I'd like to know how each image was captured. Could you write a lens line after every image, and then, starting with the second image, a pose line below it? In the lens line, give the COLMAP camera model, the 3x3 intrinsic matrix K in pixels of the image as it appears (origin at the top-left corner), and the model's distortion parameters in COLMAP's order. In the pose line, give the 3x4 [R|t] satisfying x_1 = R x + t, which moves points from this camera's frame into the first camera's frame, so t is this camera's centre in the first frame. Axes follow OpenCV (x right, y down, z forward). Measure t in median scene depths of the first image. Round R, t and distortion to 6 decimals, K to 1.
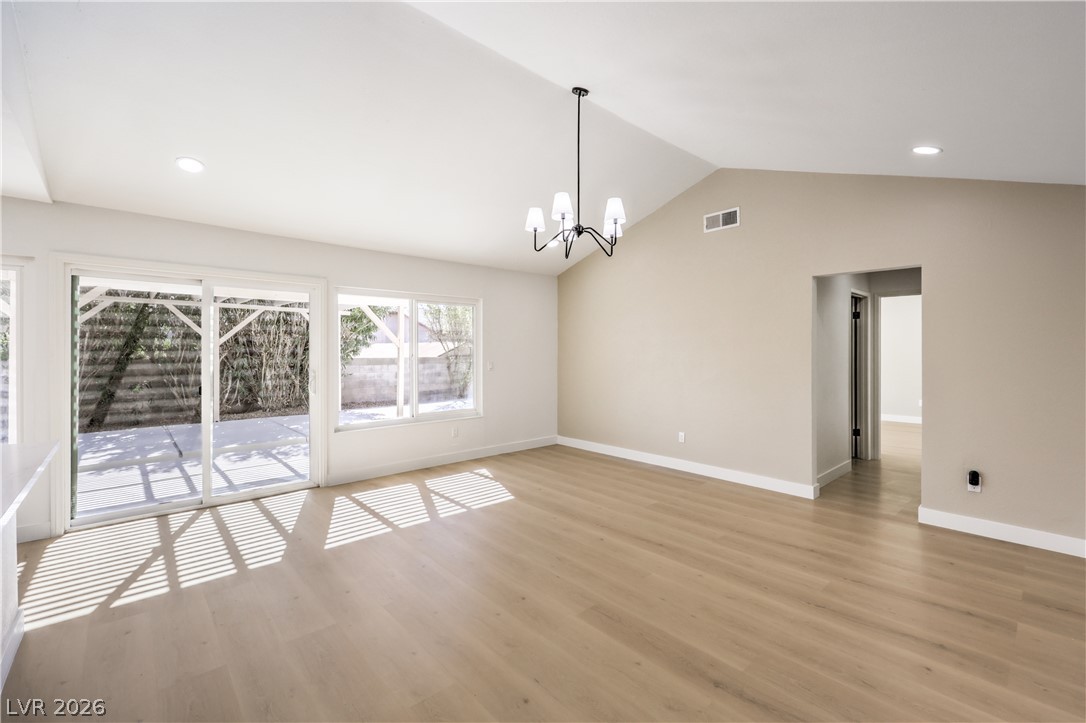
lens RADIAL K [[460.7, 0, 548.1], [0, 460.7, 352.3], [0, 0, 1]] dist [0.001648, 0.000294]
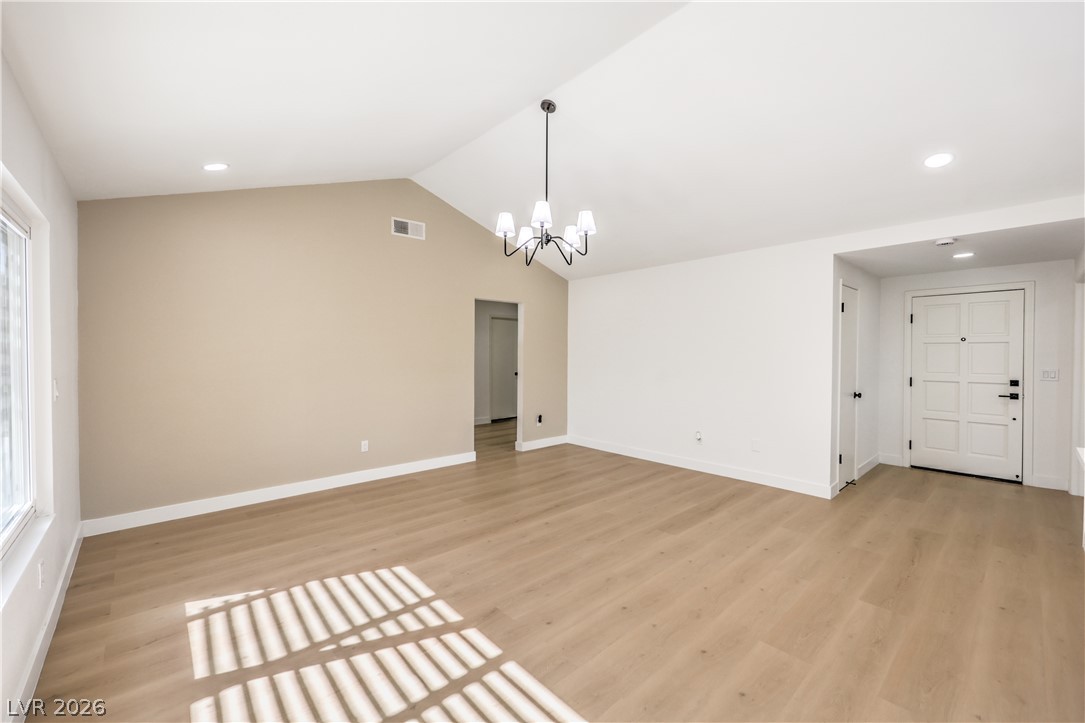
lens RADIAL K [[439.3, 0, 552.0], [0, 439.3, 360.7], [0, 0, 1]] dist [-0.003320, -0.000025]
pose [[-0.010671, -0.021969, 0.999702, -0.778633], [0.002396, 0.999755, 0.021996, -0.007621], [-0.999940, 0.002630, -0.010616, 0.833659]]
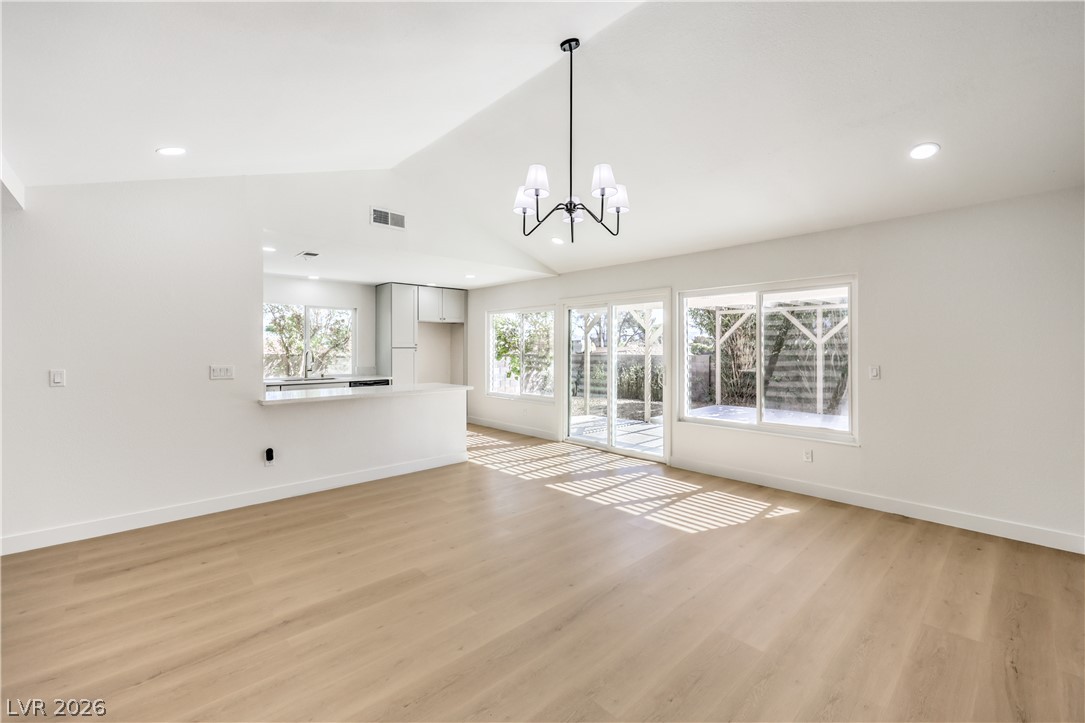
lens RADIAL K [[455.9, 0, 564.0], [0, 455.9, 349.1], [0, 0, 1]] dist [0.000277, 0.000155]
pose [[0.036253, 0.001842, -0.999341, 0.757059], [-0.004669, 0.999988, 0.001674, -0.004319], [0.999332, 0.004605, 0.036261, 0.798711]]
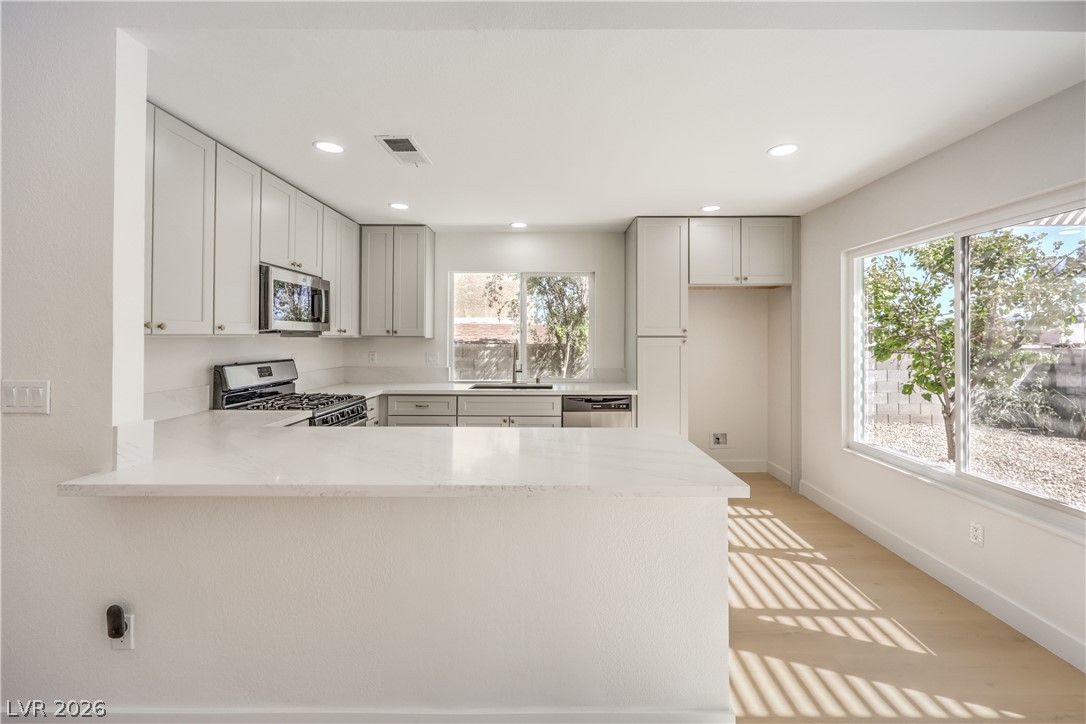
lens RADIAL K [[456.6, 0, 551.8], [0, 456.6, 330.6], [0, 0, 1]] dist [0.001144, 0.000179]
pose [[-0.676061, -0.010895, -0.736765, -0.245917], [-0.005743, 0.999938, -0.009516, -0.004933], [0.736823, -0.002203, -0.676082, 0.708607]]
